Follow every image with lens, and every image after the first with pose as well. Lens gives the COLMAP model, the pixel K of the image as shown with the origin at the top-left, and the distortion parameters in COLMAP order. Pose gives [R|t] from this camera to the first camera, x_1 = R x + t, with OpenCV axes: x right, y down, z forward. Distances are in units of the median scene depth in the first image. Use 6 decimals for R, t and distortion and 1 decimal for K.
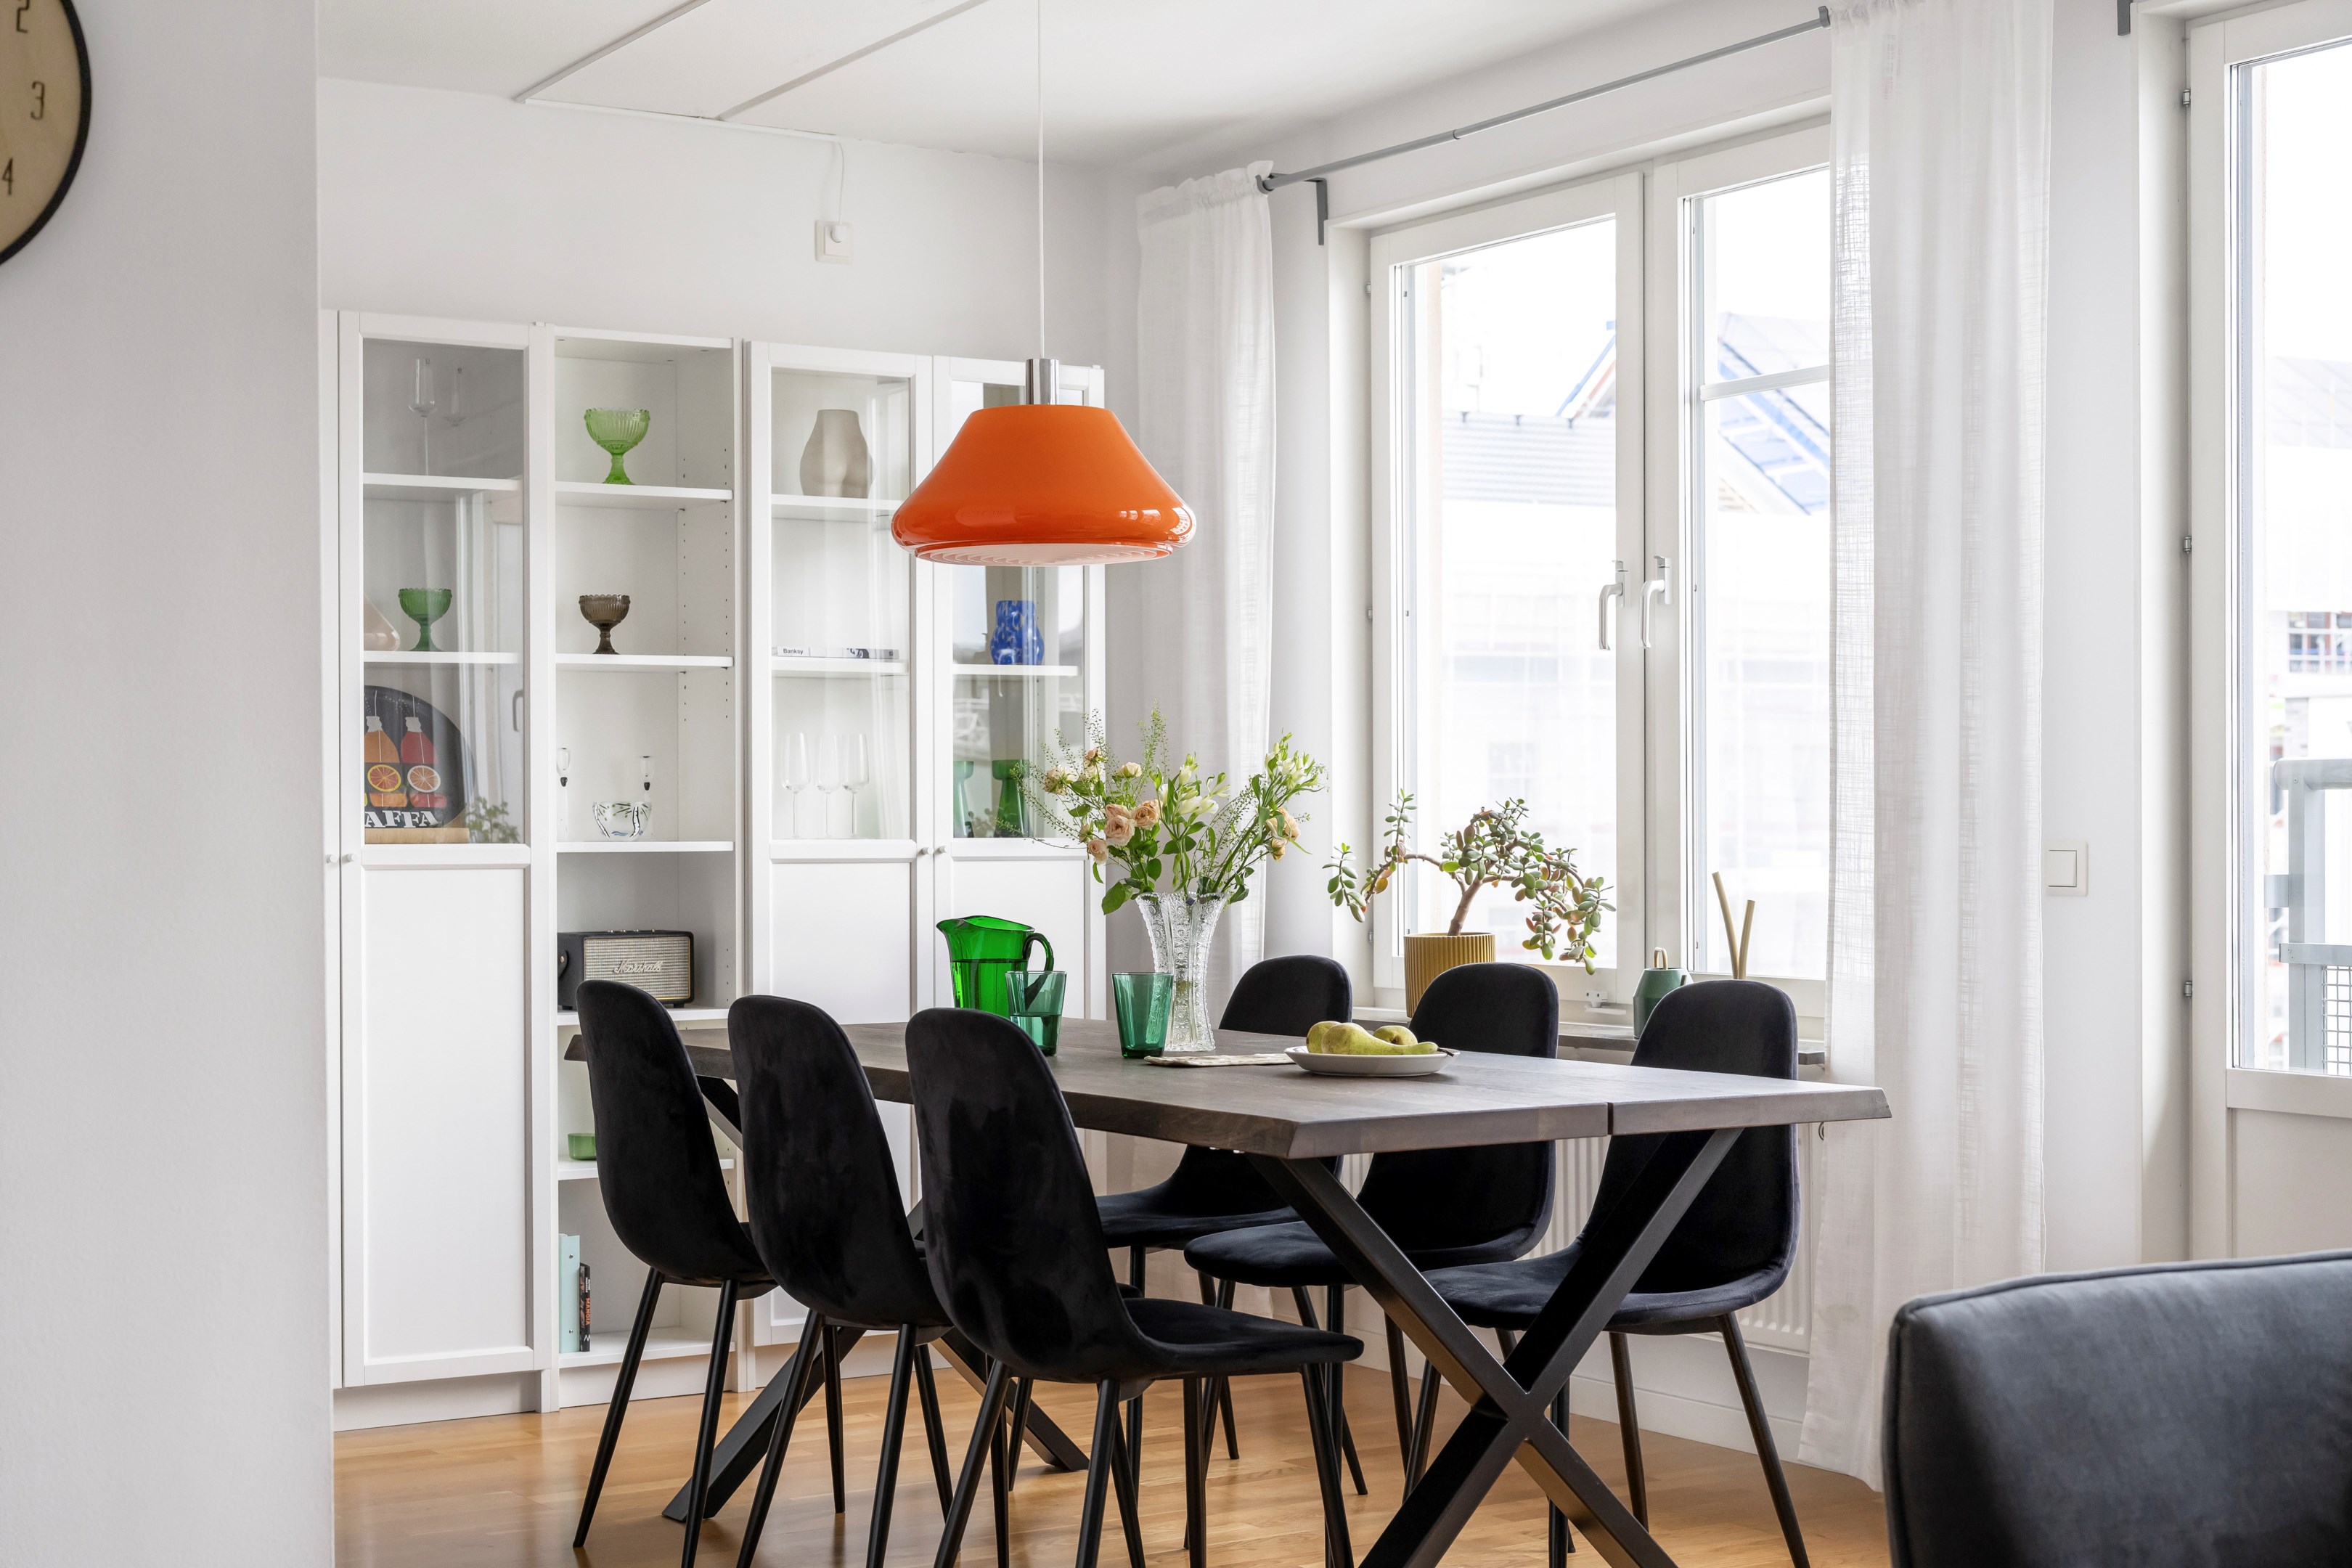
lens RADIAL K [[3439.5, 0, 1188.6], [0, 3439.5, 837.5], [0, 0, 1]] dist [0.002400, -0.000412]
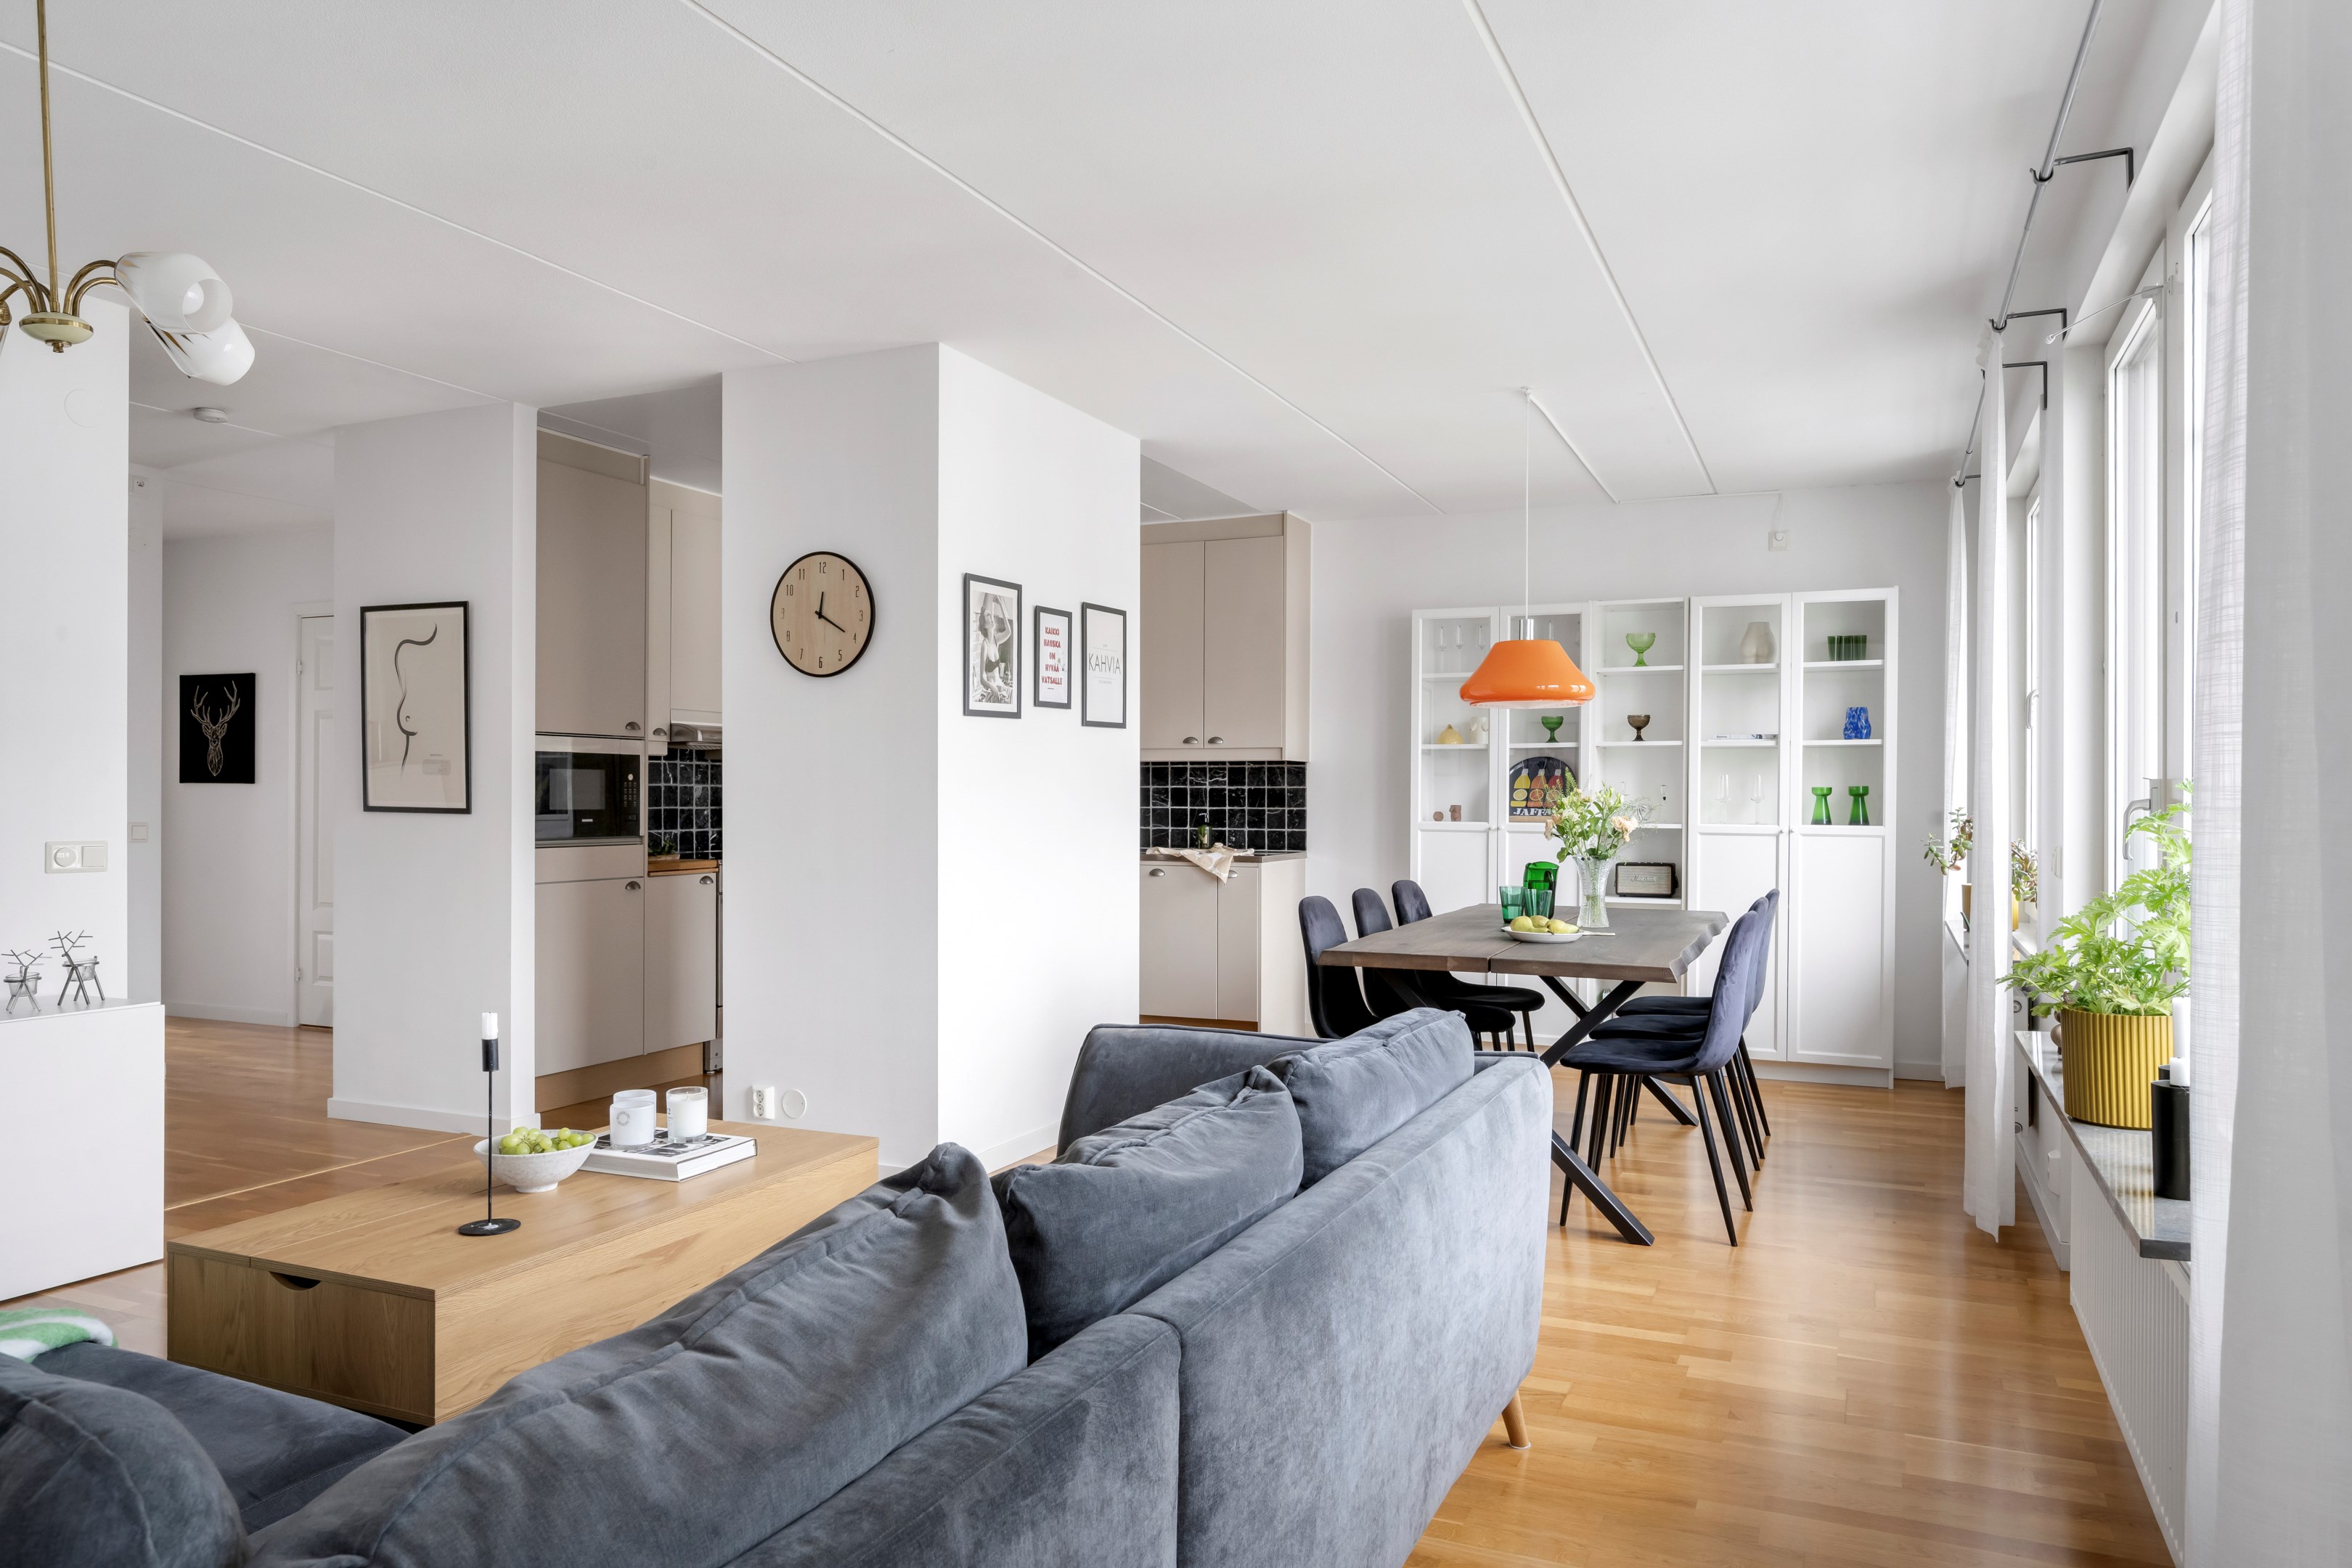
lens RADIAL K [[1563.6, 0, 1176.0], [0, 1563.6, 784.0], [0, 0, 1]] dist [0.001405, 0.000171]
pose [[0.543851, 0.002907, -0.839177, 0.604167], [-0.010516, 0.999939, -0.003351, -0.020389], [0.839116, 0.010648, 0.543848, 0.204830]]
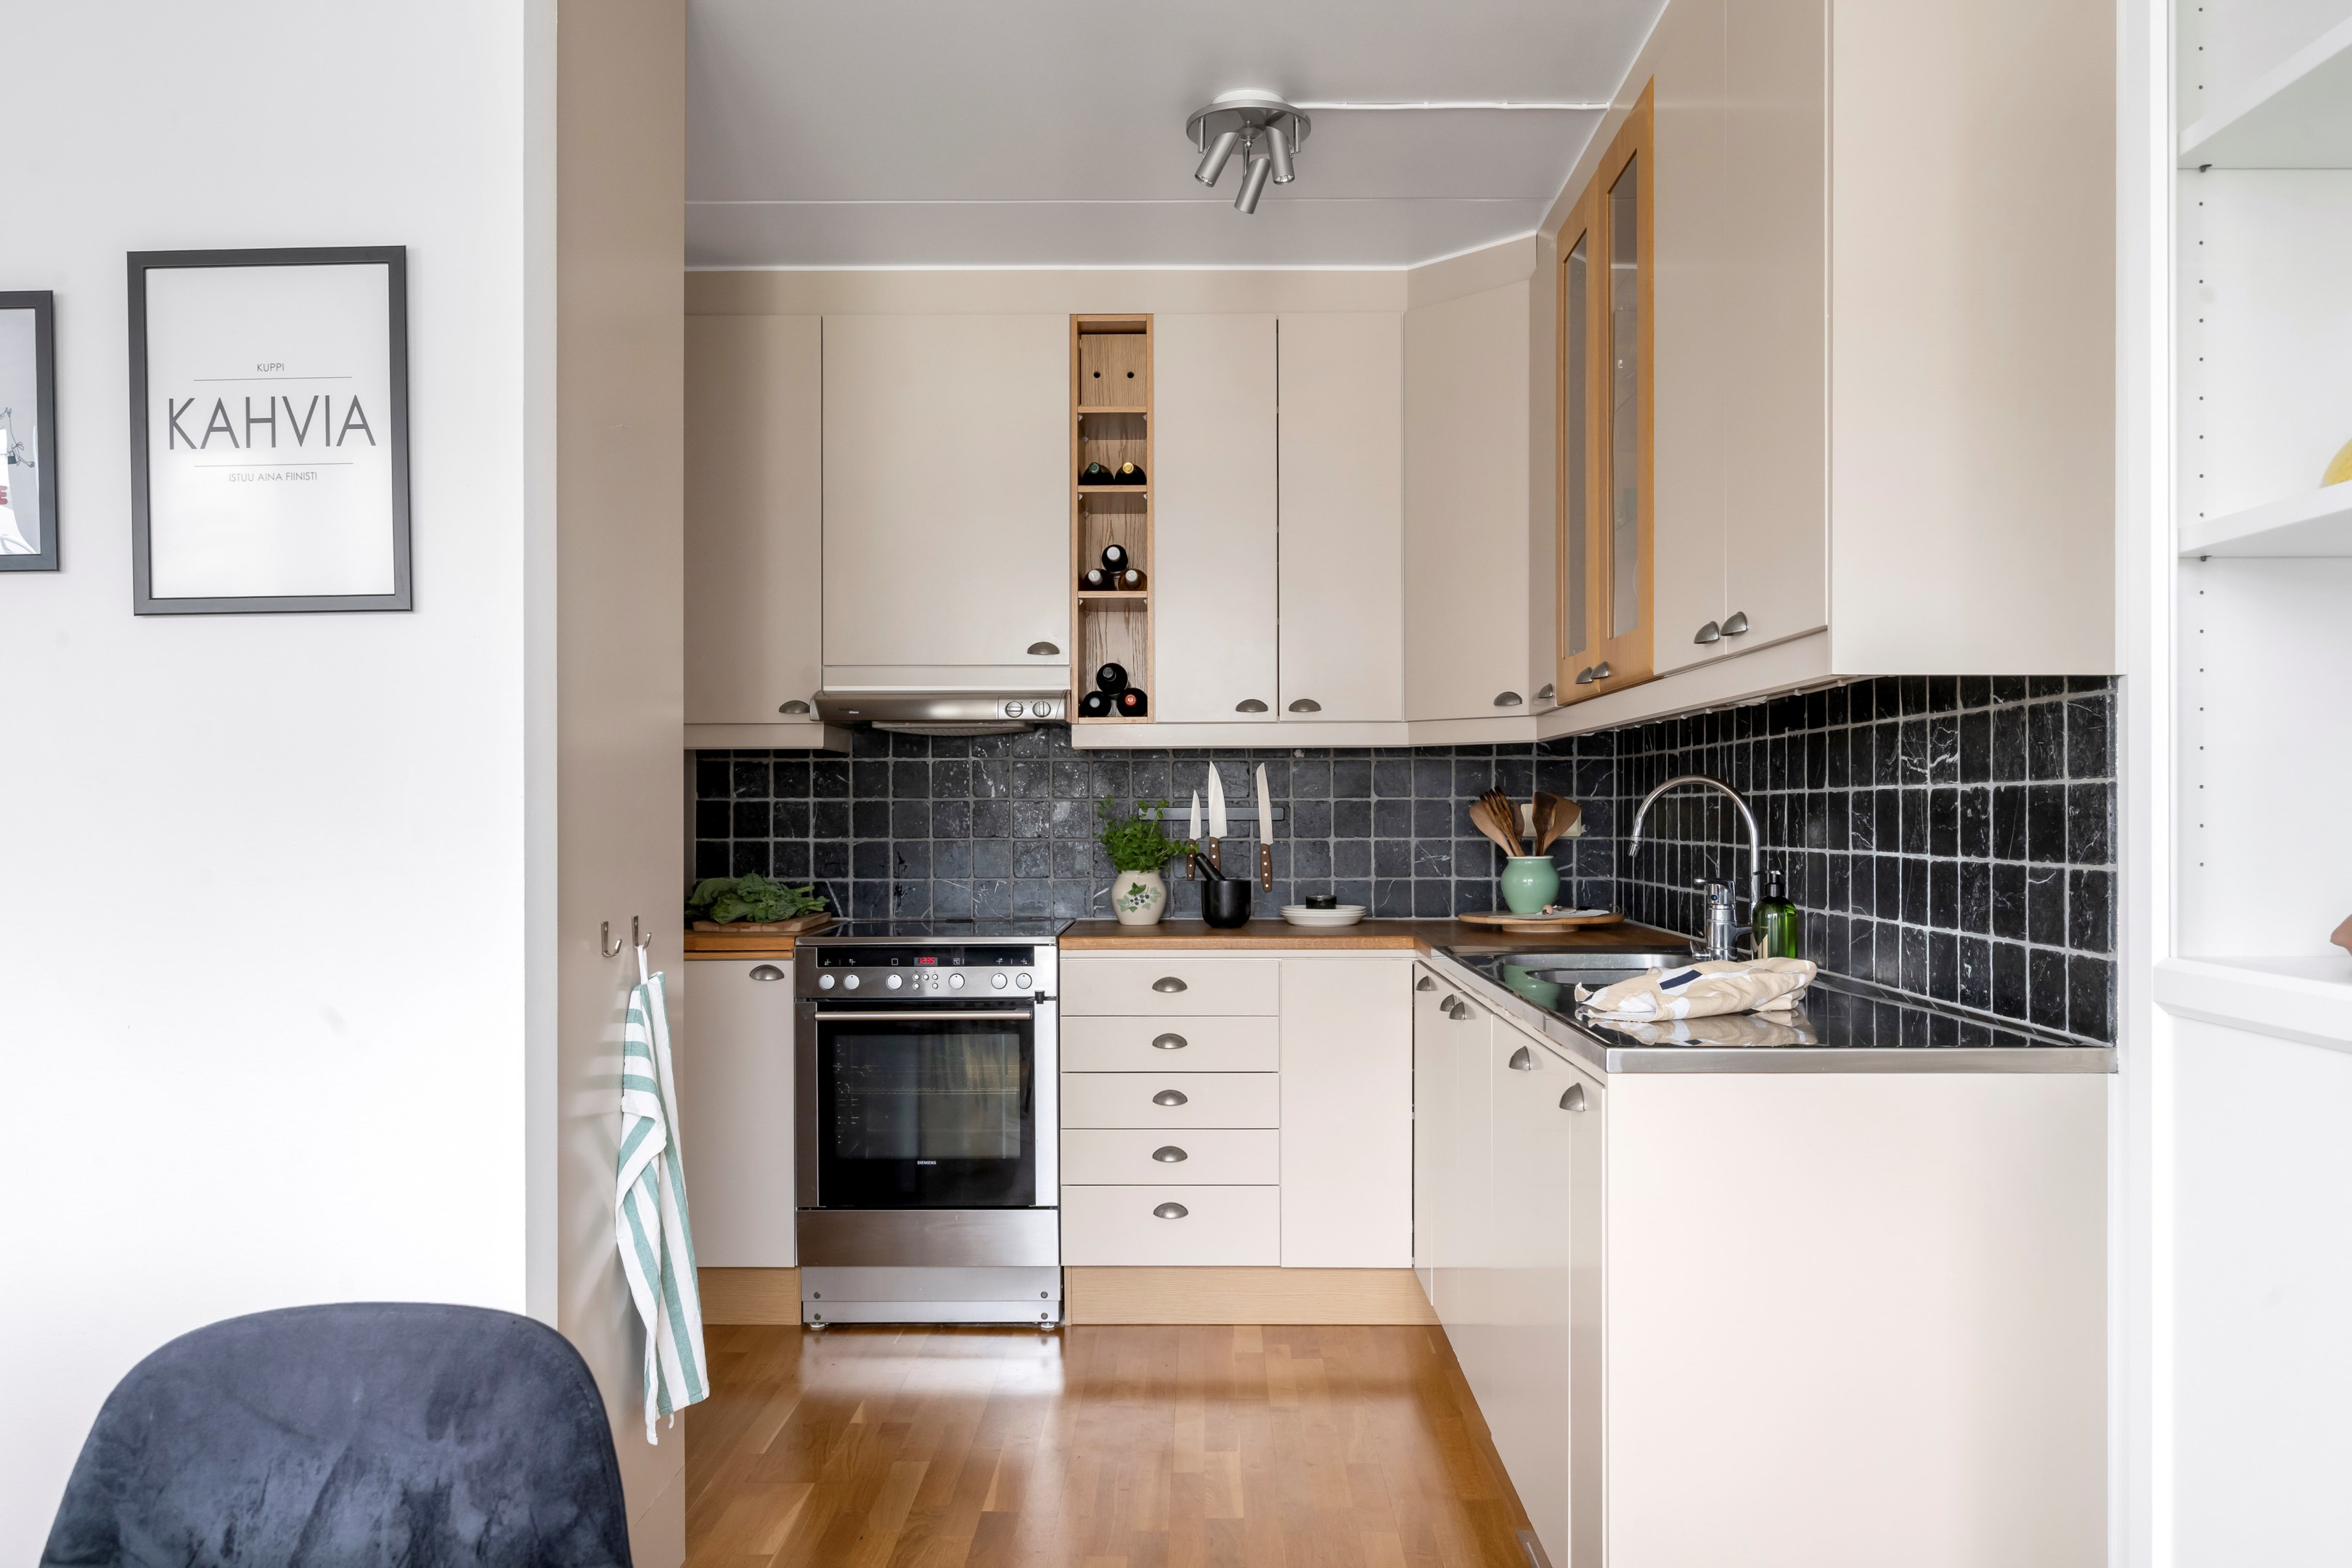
lens RADIAL K [[1563.6, 0, 1176.0], [0, 1563.6, 784.0], [0, 0, 1]] dist [0.001405, 0.000171]
pose [[-0.546273, -0.000418, -0.837607, -0.062586], [0.000811, 0.999999, -0.001028, -0.023239], [0.837607, -0.001241, -0.546272, 1.019598]]
